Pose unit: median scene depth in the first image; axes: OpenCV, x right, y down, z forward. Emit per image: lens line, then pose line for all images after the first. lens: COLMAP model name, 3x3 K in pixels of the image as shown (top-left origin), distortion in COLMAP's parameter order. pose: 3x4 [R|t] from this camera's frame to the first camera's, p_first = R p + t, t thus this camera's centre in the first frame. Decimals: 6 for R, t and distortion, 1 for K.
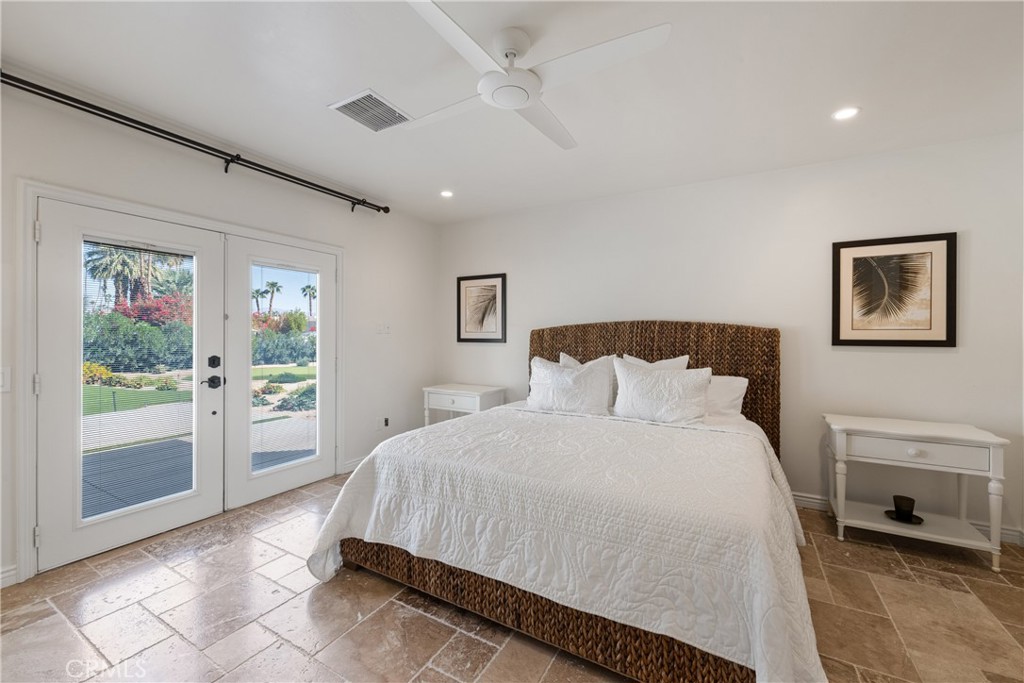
lens RADIAL K [[406.8, 0, 511.7], [0, 406.8, 337.7], [0, 0, 1]] dist [-0.012298, -0.002149]
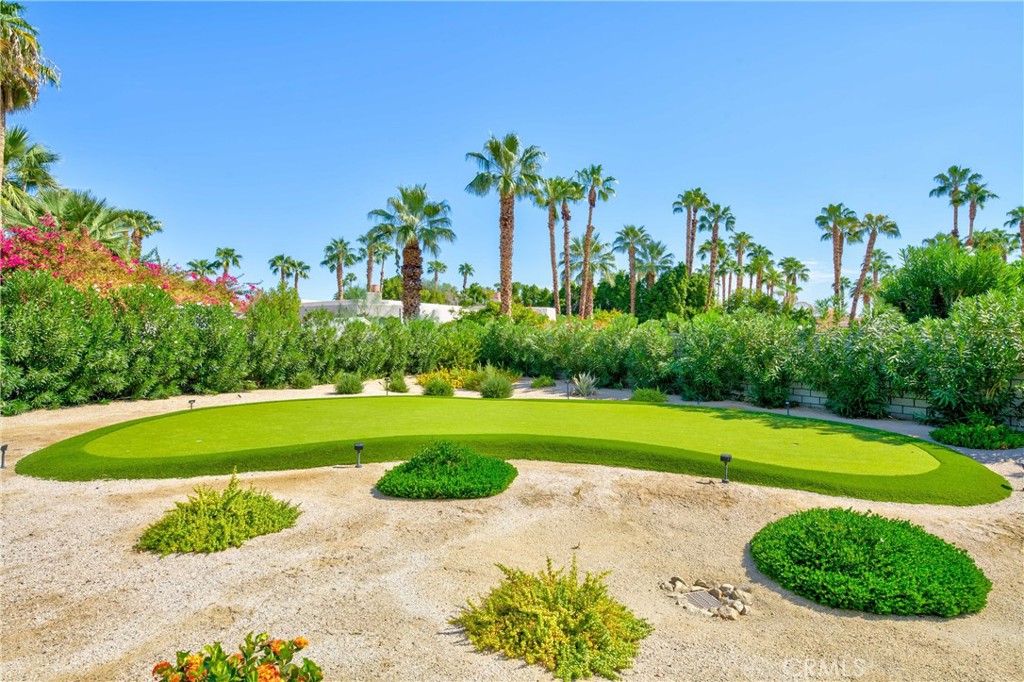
lens RADIAL K [[534.3, 0, 499.3], [0, 534.3, 328.1], [0, 0, 1]] dist [-0.005369, -0.000371]
pose [[0.999471, -0.003975, -0.032287, -0.337274], [0.003184, 0.999695, -0.024491, 0.017386], [0.032374, 0.024375, 0.999179, 0.450196]]
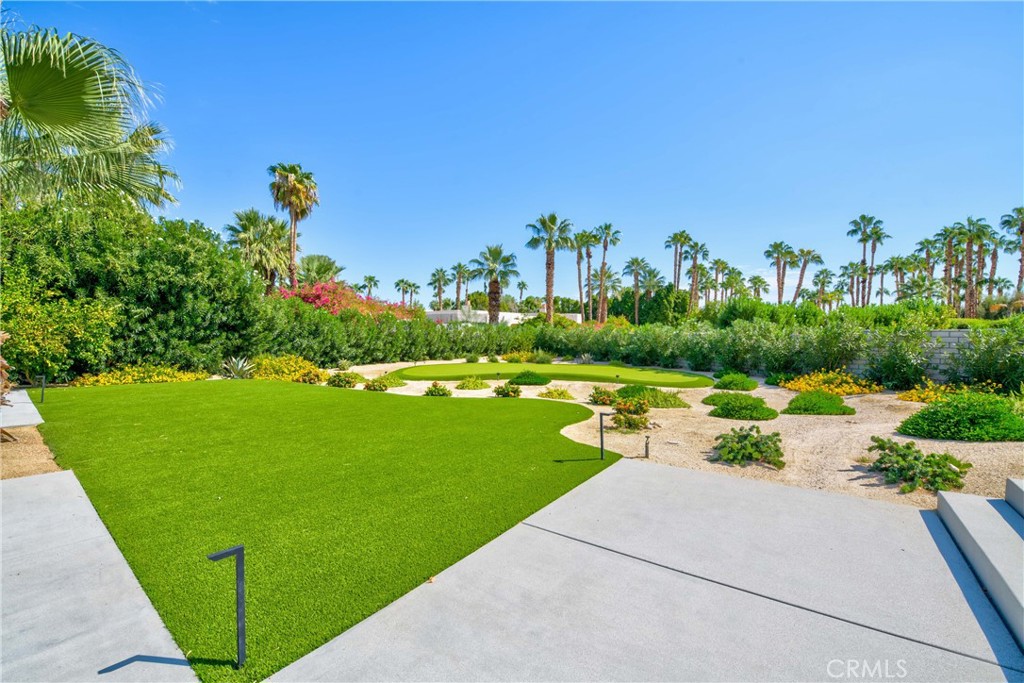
lens RADIAL K [[406.8, 0, 504.0], [0, 406.8, 330.8], [0, 0, 1]] dist [-0.012298, -0.002149]
pose [[0.991026, -0.002646, -0.133645, -0.327765], [0.001209, 0.999941, -0.010836, 0.012794], [0.133666, 0.010577, 0.990970, 0.158381]]
